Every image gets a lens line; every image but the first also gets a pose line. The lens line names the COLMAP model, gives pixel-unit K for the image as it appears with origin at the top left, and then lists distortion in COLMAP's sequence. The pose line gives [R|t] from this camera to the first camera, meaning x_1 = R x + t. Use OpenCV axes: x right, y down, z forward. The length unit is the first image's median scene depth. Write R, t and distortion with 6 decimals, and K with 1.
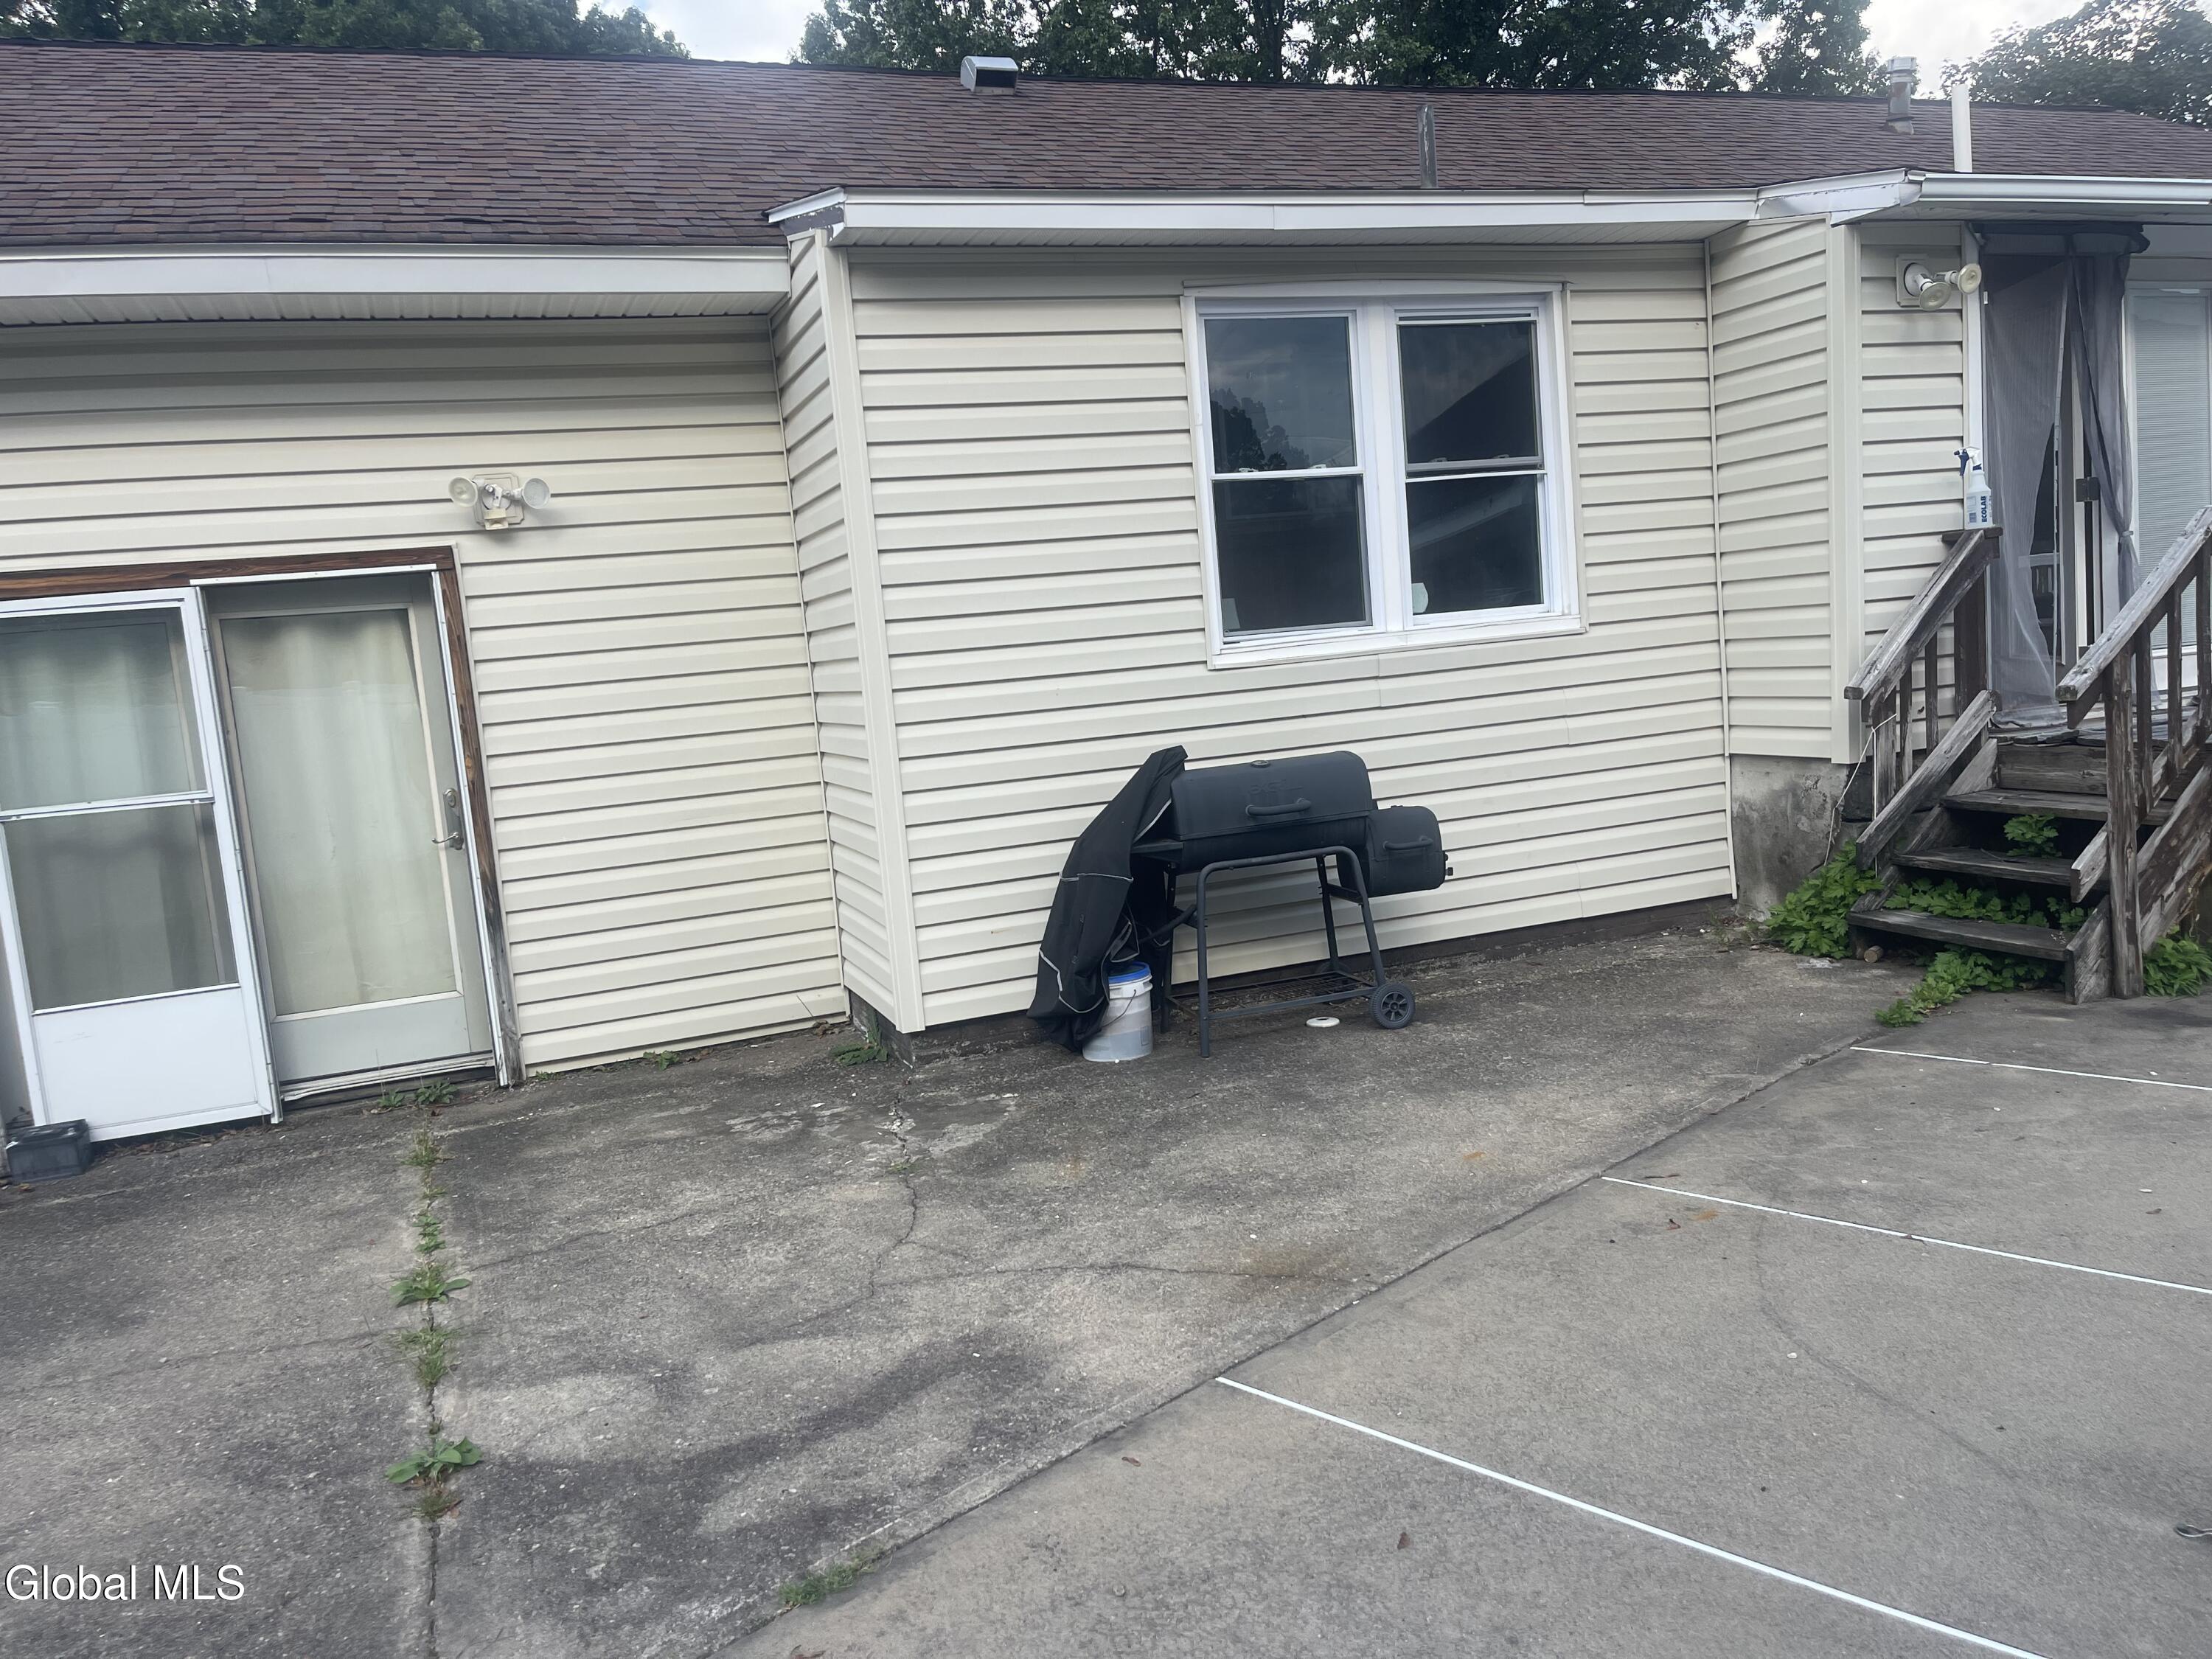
lens RADIAL K [[1648.4, 0, 1096.5], [0, 1648.4, 815.6], [0, 0, 1]] dist [0.067737, -0.072951]
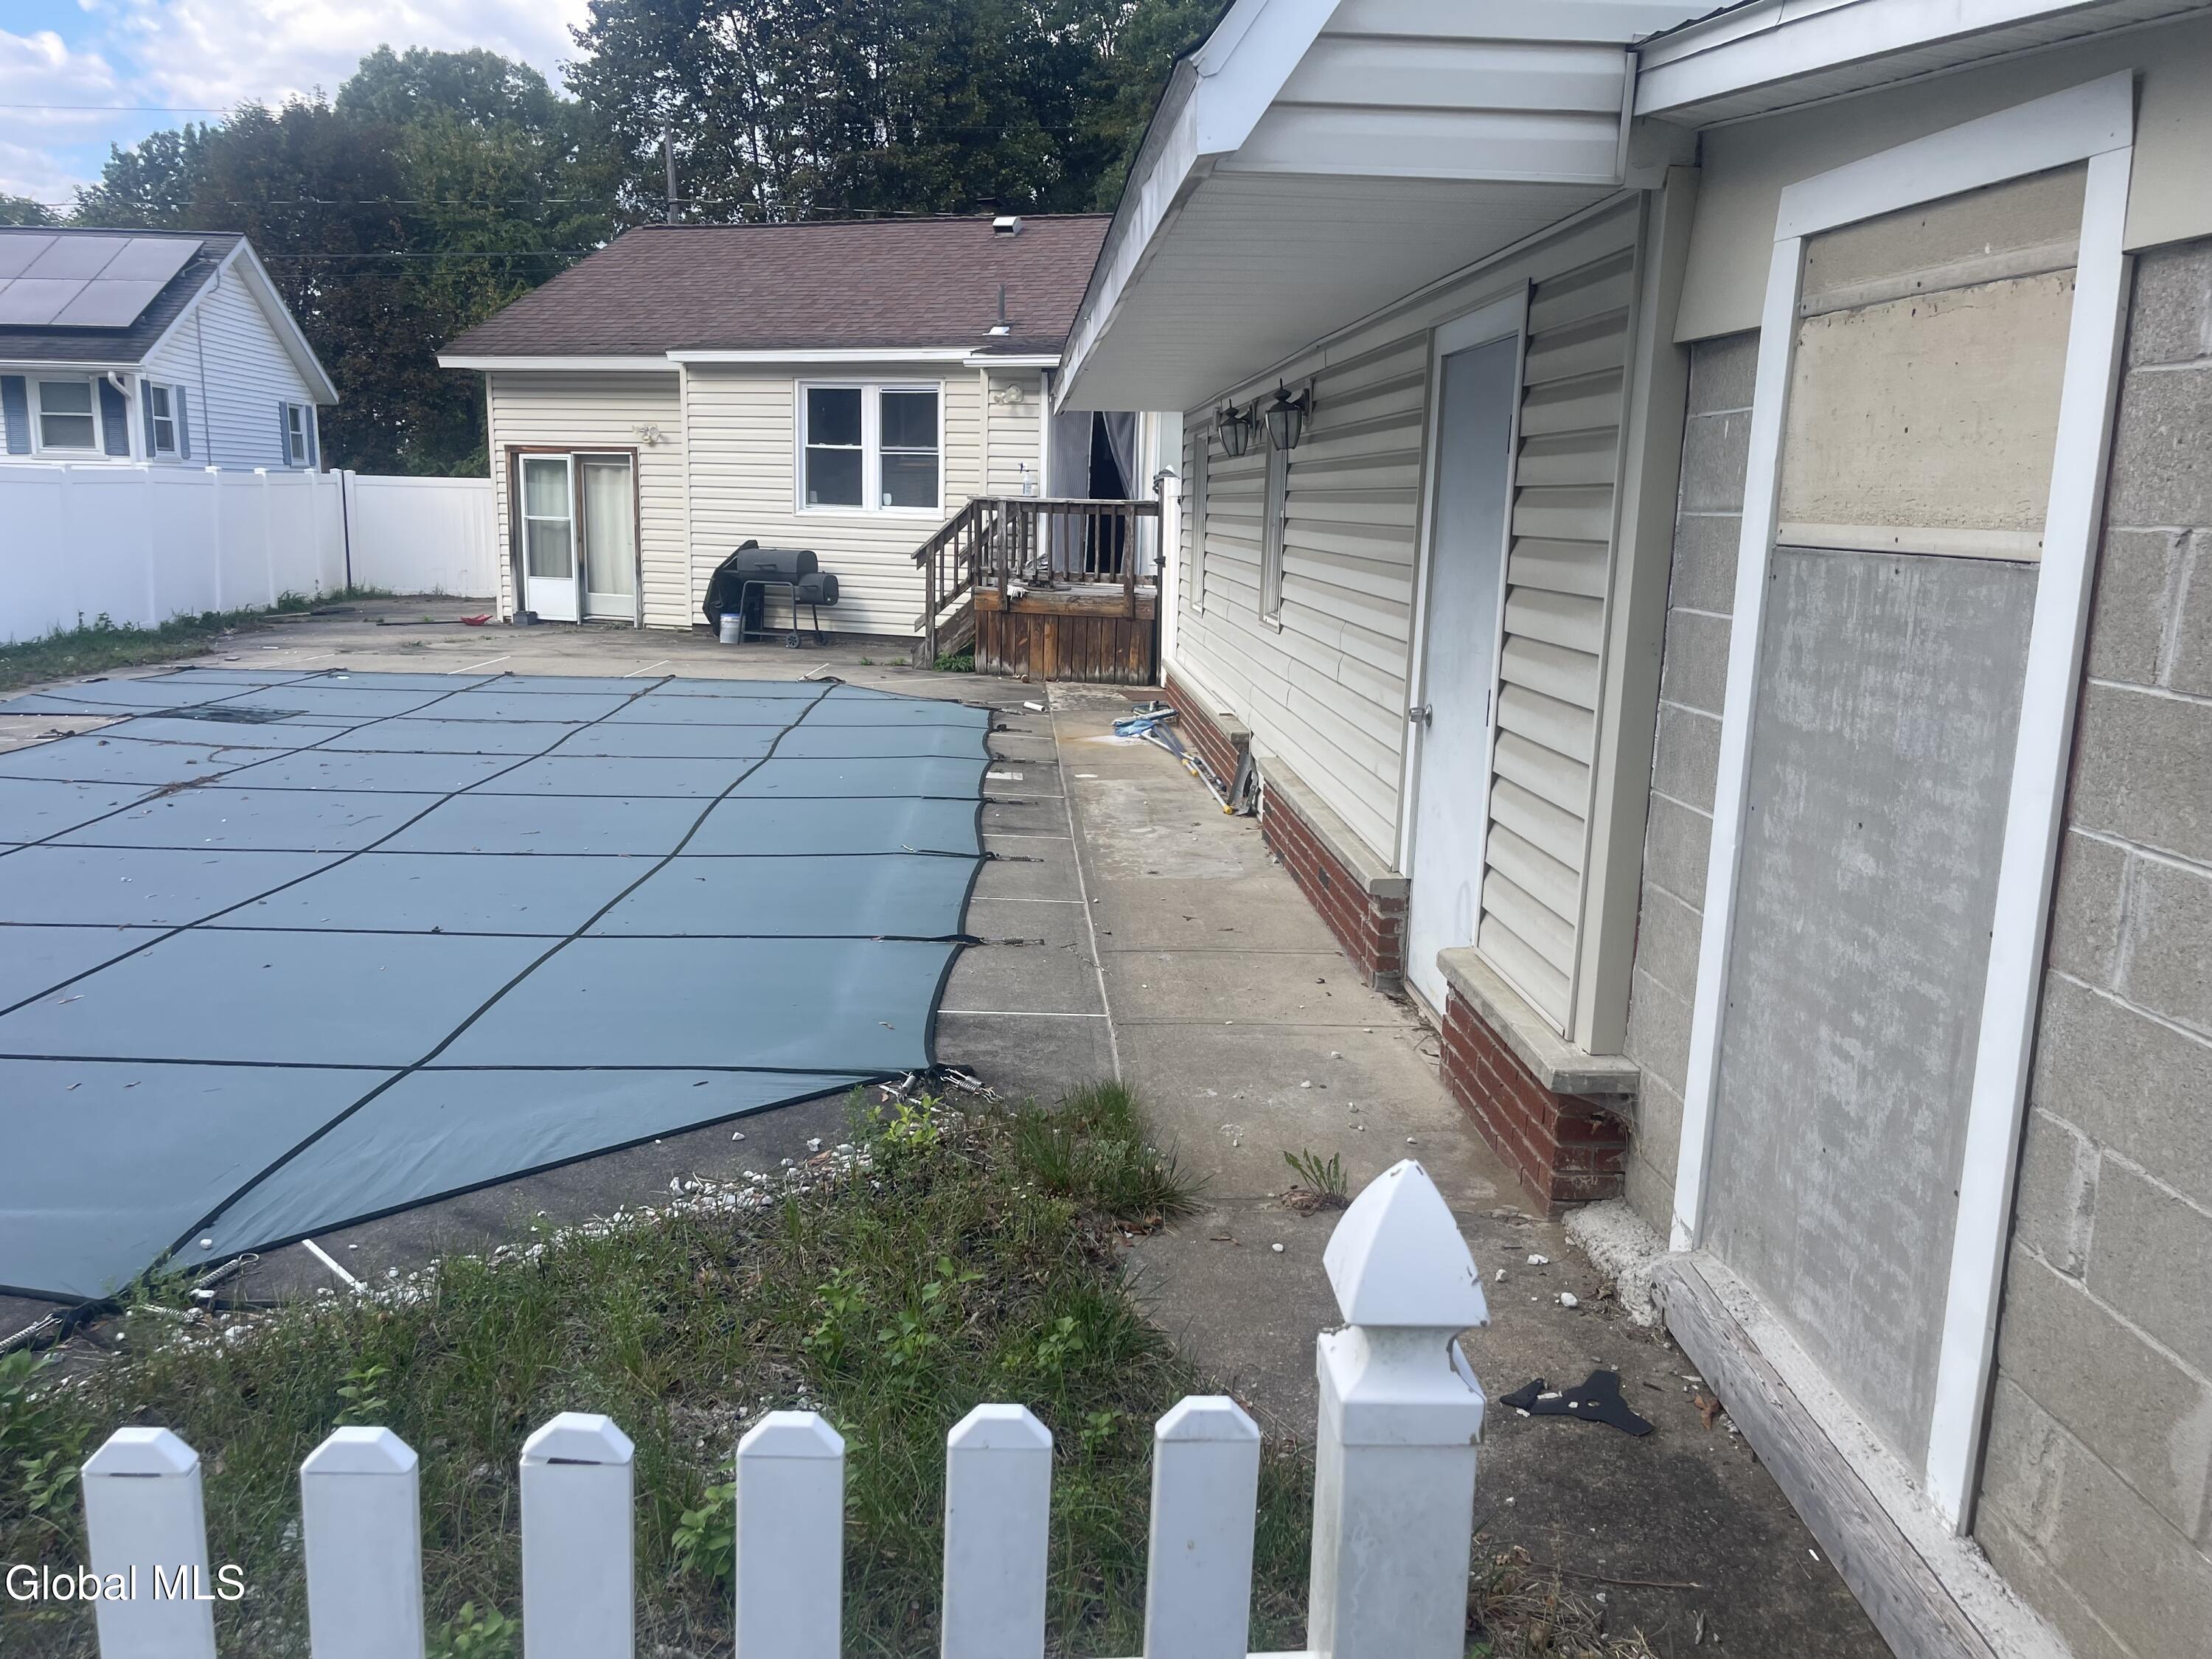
lens RADIAL K [[1648.4, 0, 1096.5], [0, 1648.4, 815.6], [0, 0, 1]] dist [0.067737, -0.072951]
pose [[0.761184, 0.223369, -0.608856, 2.458287], [-0.159931, 0.974473, 0.157558, -0.128807], [0.628507, -0.022555, 0.777477, -0.925638]]
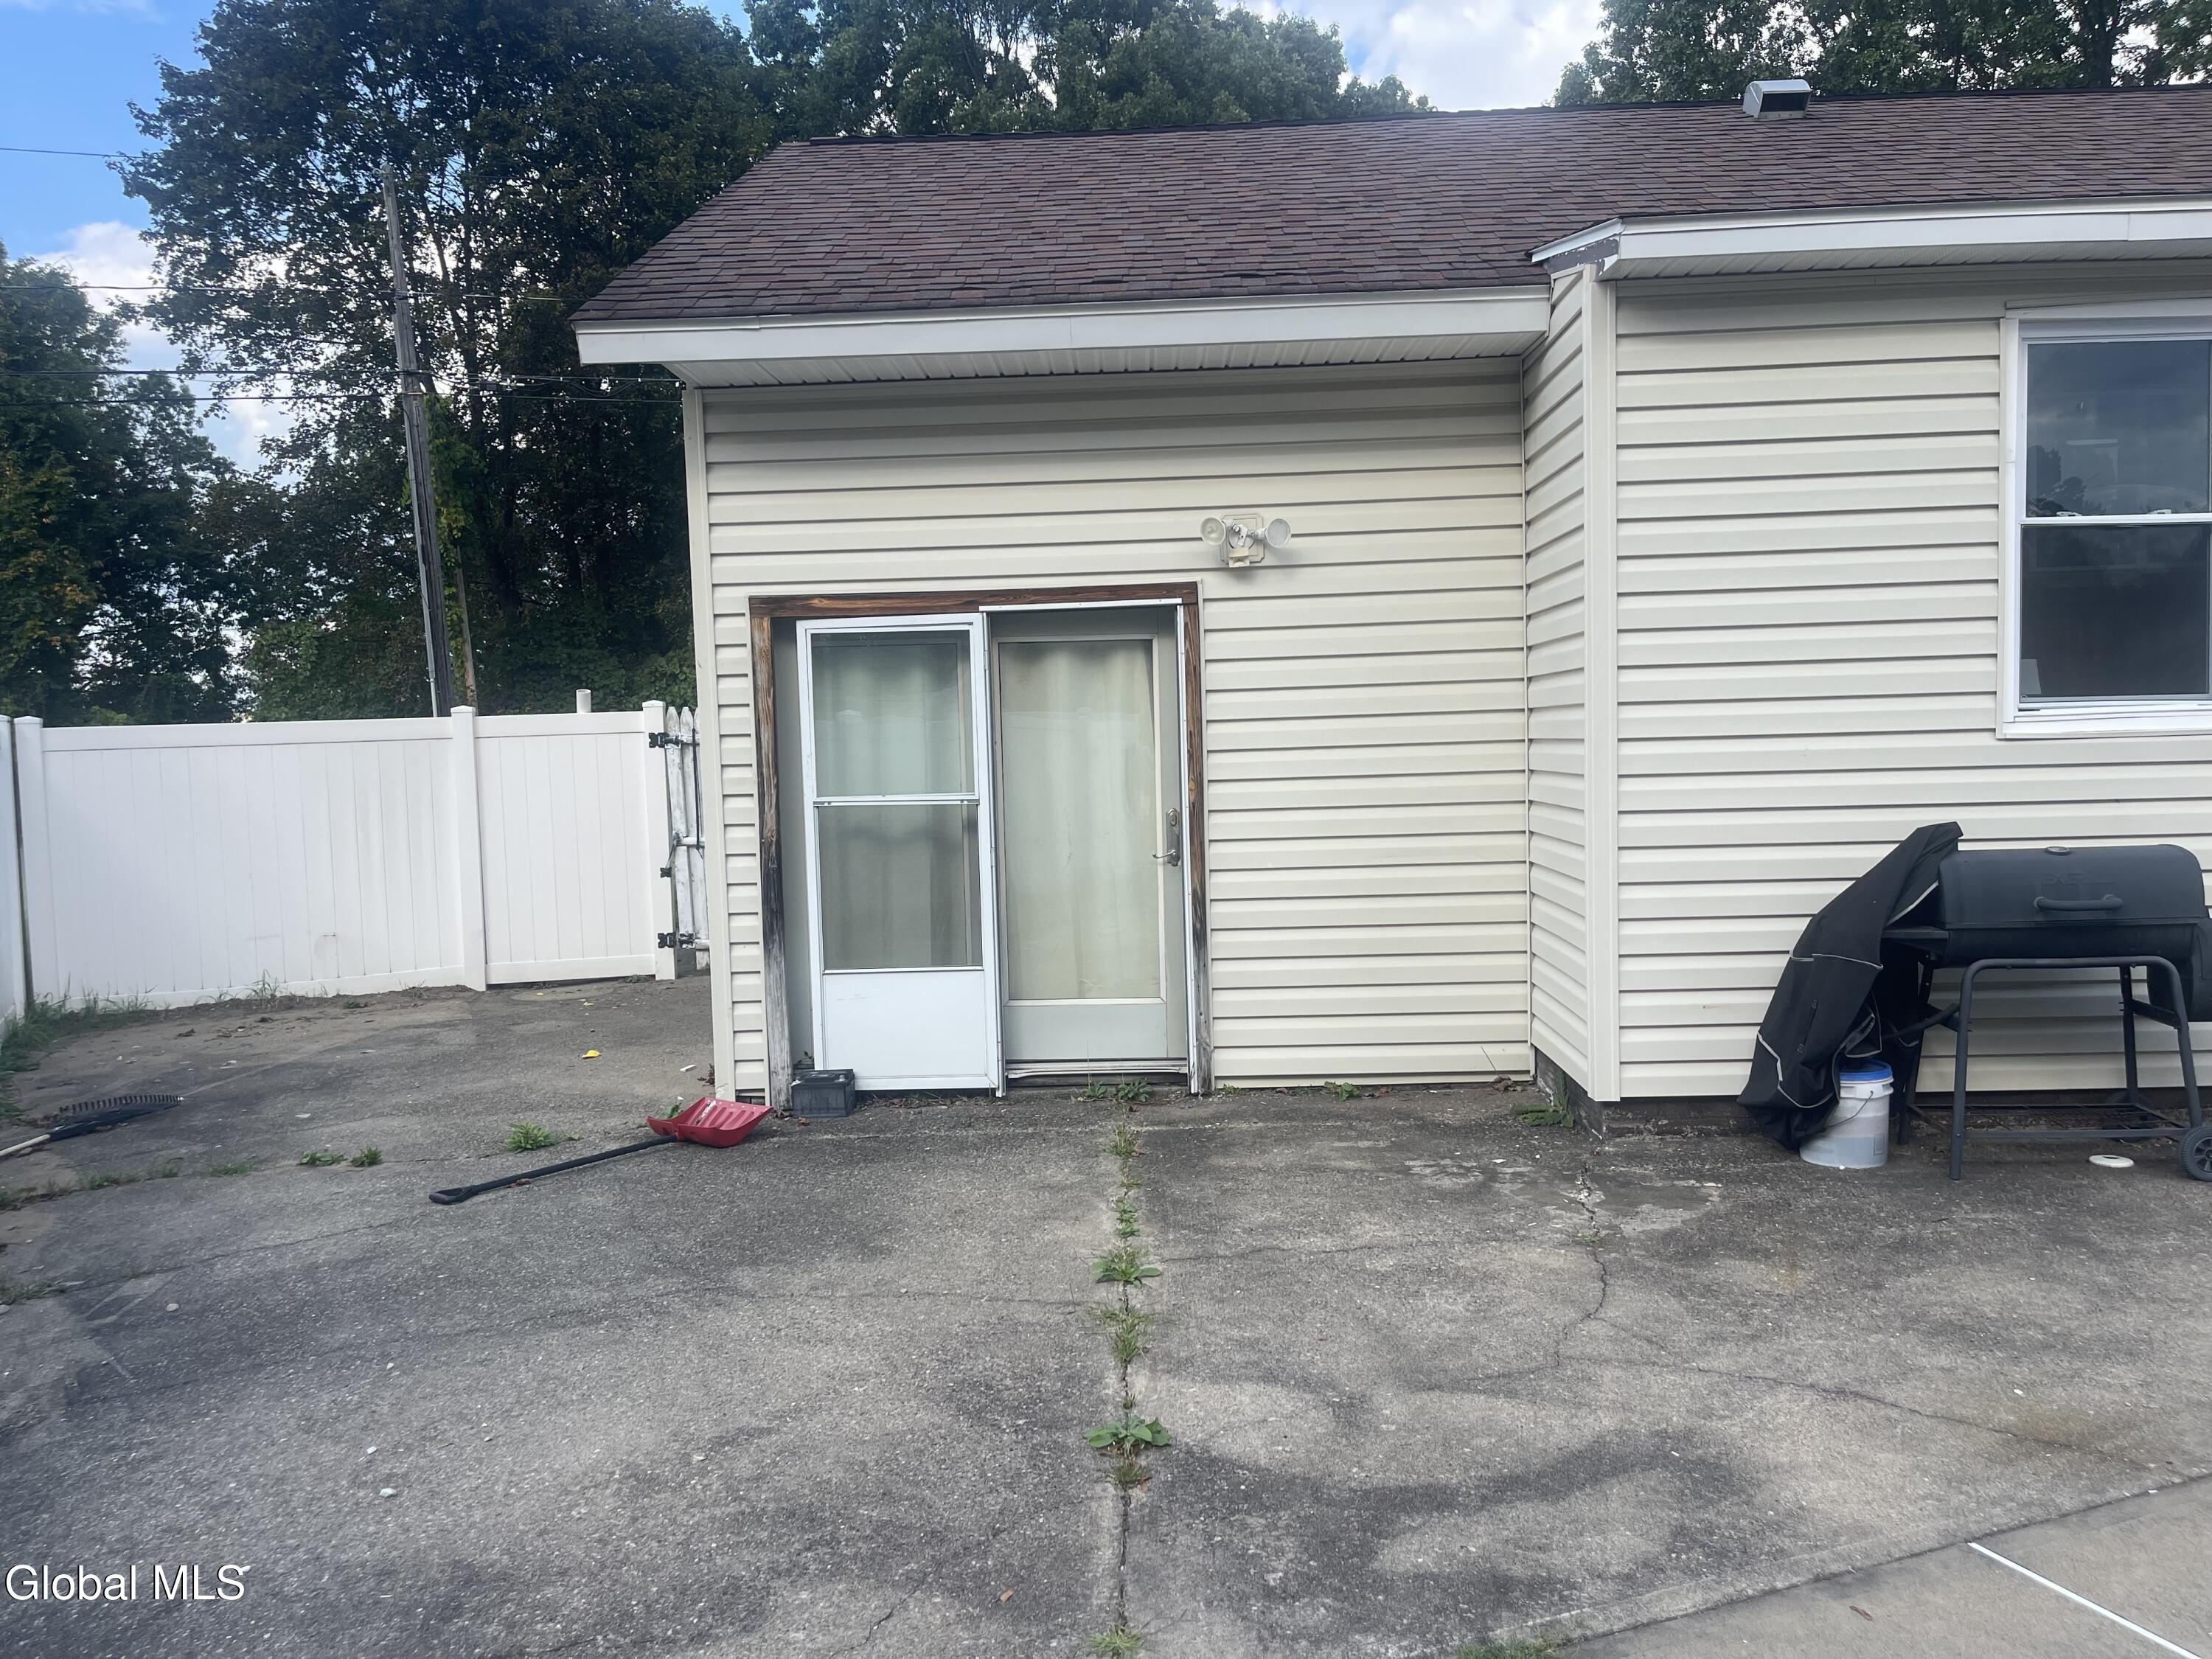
lens RADIAL K [[1645.7, 0, 1113.7], [0, 1645.7, 834.6], [0, 0, 1]] dist [0.079671, -0.102094]
pose [[0.924553, 0.084758, -0.371507, -0.032781], [-0.094003, 0.995549, -0.006811, 0.012377], [0.369276, 0.041220, 0.928405, 0.006144]]
